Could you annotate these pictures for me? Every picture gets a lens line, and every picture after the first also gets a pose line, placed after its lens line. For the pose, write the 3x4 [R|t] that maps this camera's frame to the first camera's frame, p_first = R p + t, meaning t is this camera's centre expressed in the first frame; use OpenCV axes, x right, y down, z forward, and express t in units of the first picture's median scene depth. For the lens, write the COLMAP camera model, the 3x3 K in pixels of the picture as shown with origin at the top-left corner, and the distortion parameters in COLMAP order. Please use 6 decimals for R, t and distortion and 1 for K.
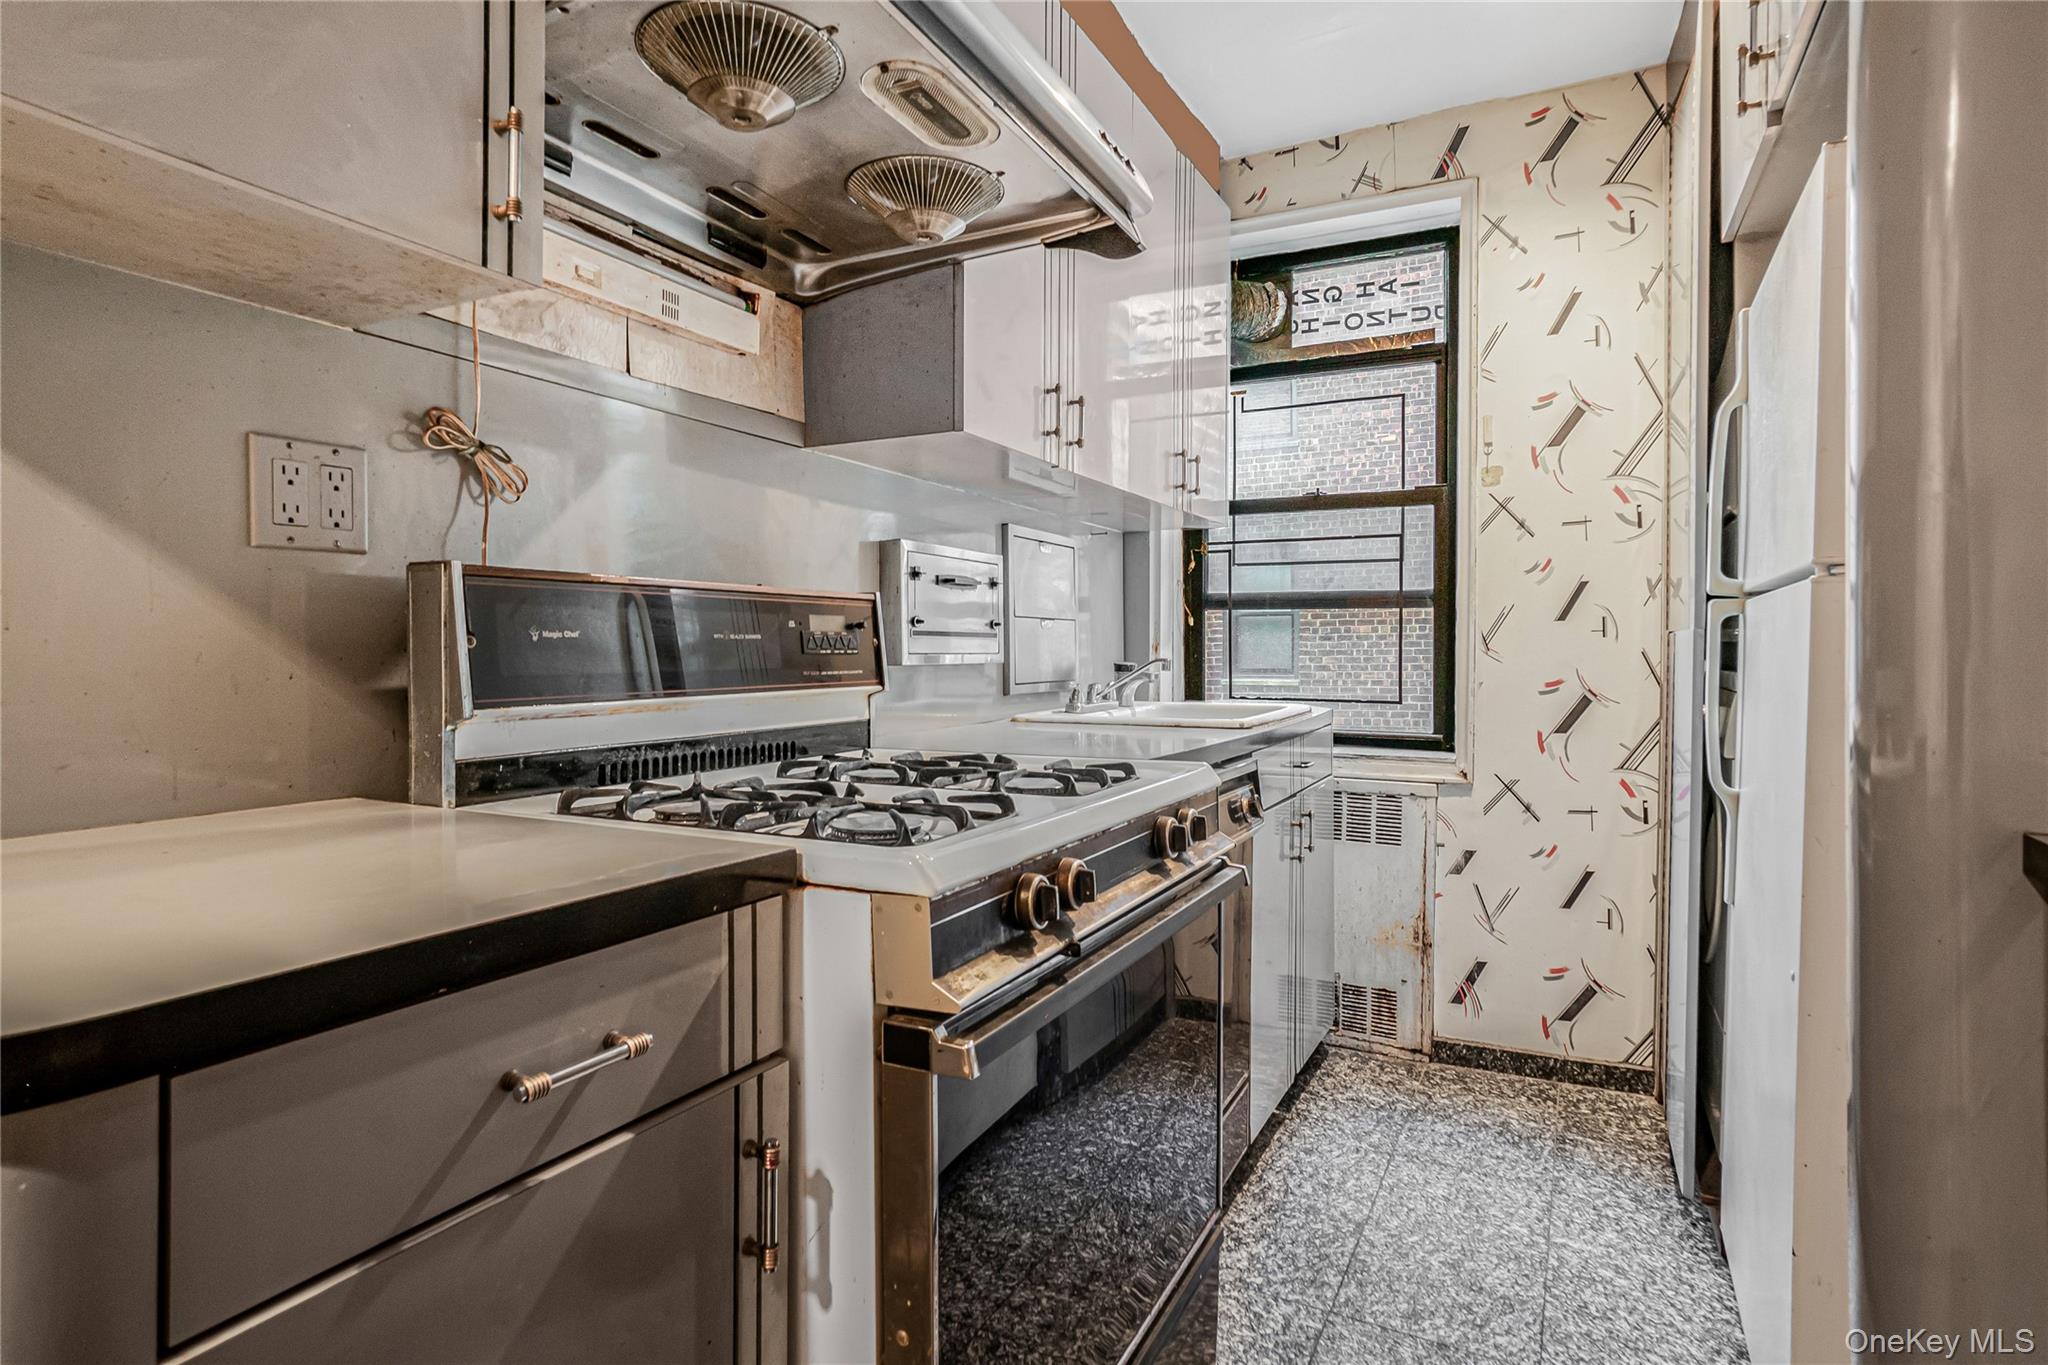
lens RADIAL K [[1062.8, 0, 1023.0], [0, 1062.8, 650.3], [0, 0, 1]] dist [-0.015061, 0.001033]
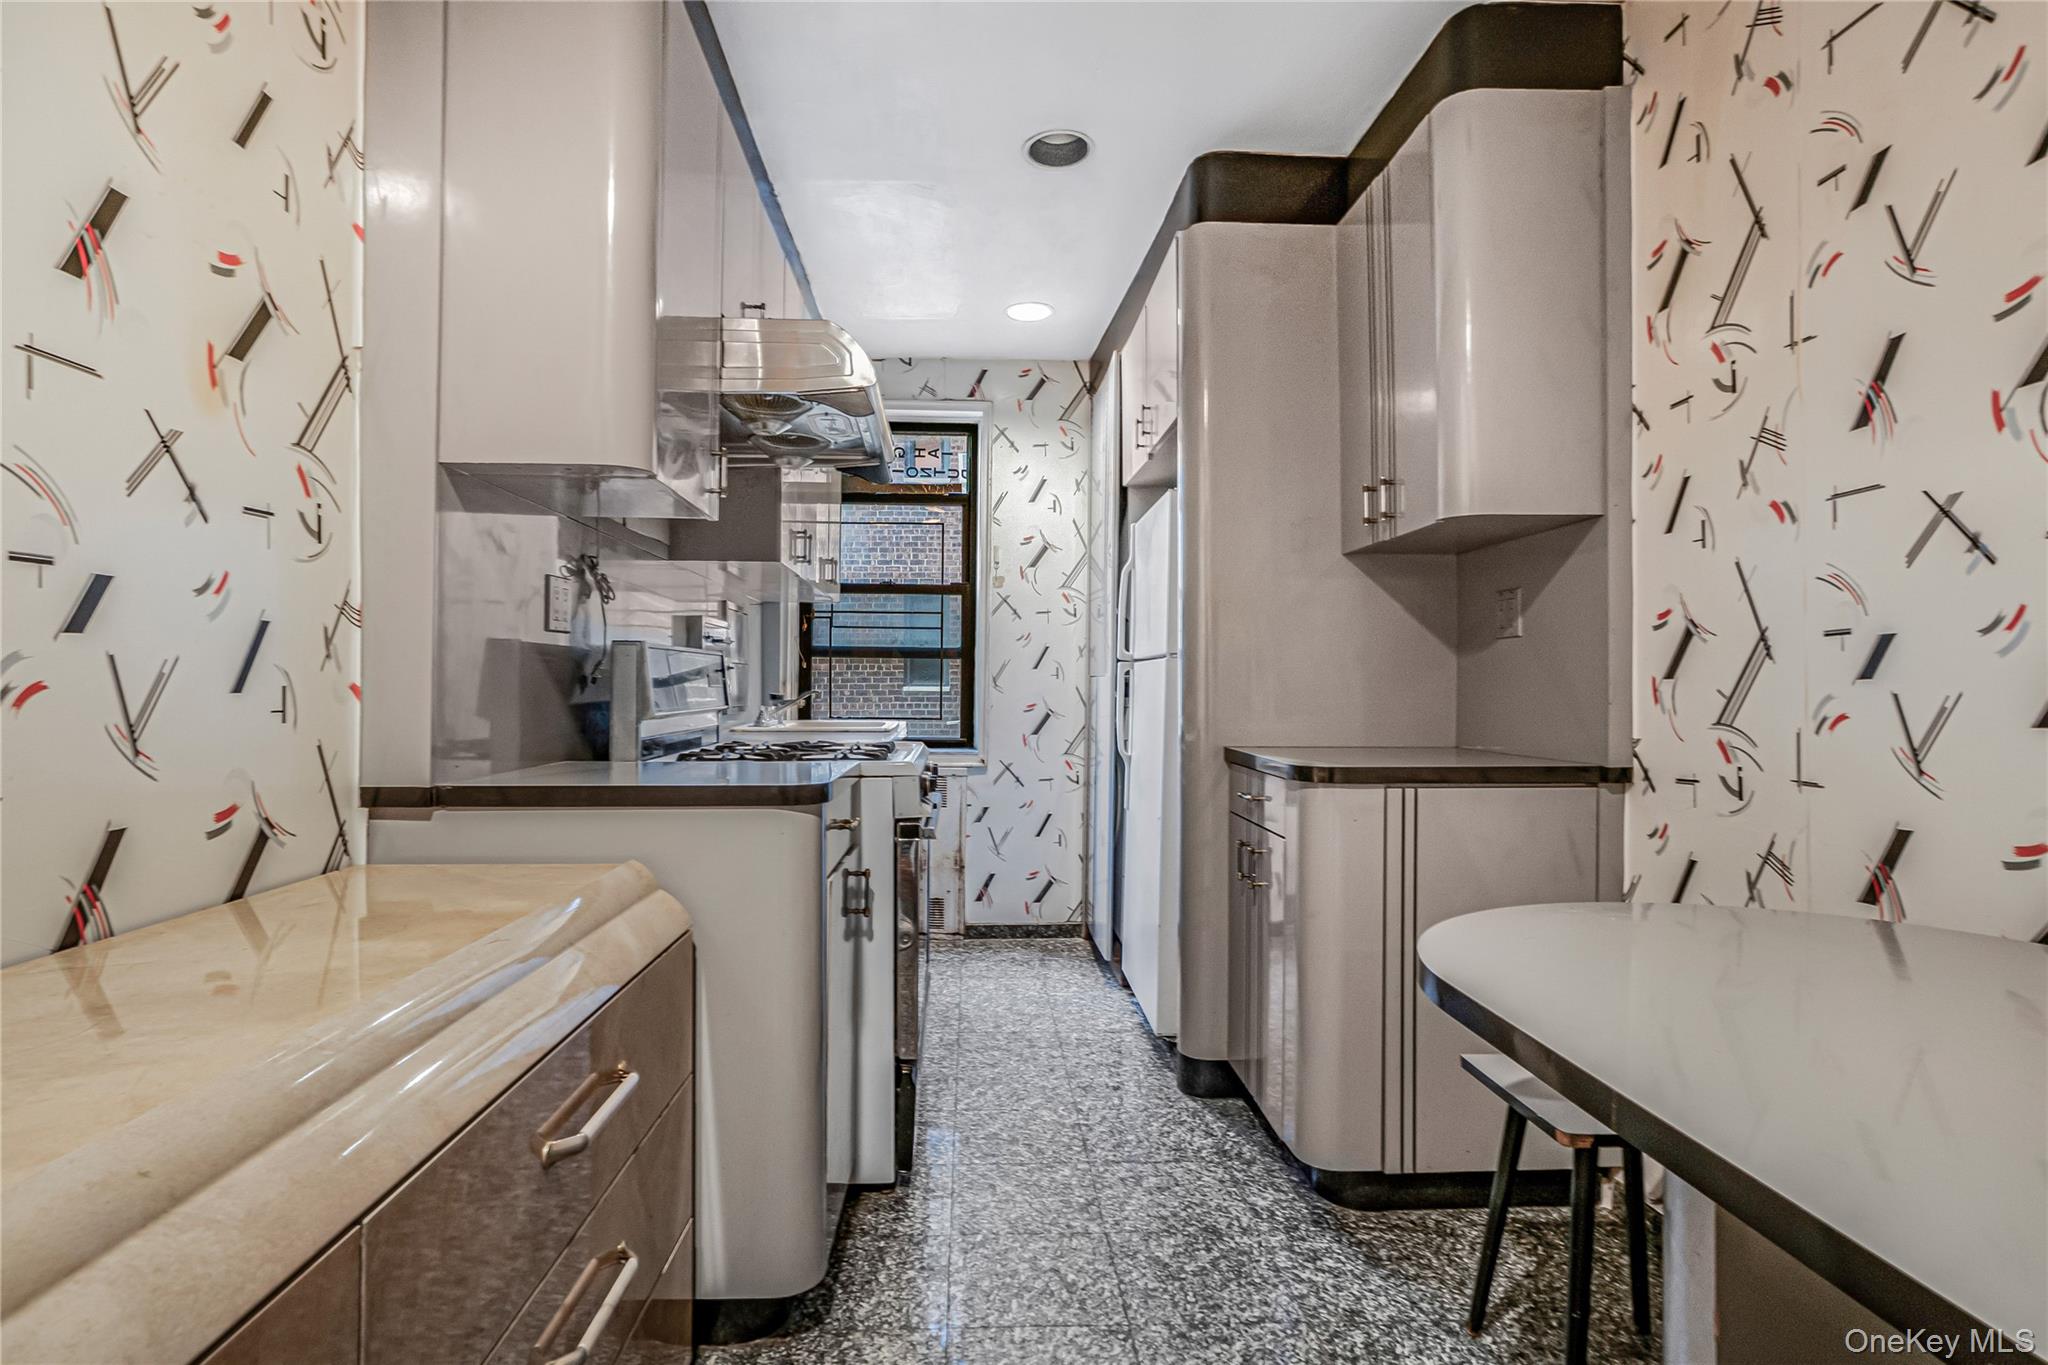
lens RADIAL K [[1062.8, 0, 1023.0], [0, 1062.8, 650.3], [0, 0, 1]] dist [-0.015061, 0.001033]
pose [[0.857952, 0.021167, 0.513294, -0.385792], [-0.005699, 0.999482, -0.031690, -0.003632], [-0.513698, 0.024263, 0.857628, -0.458836]]
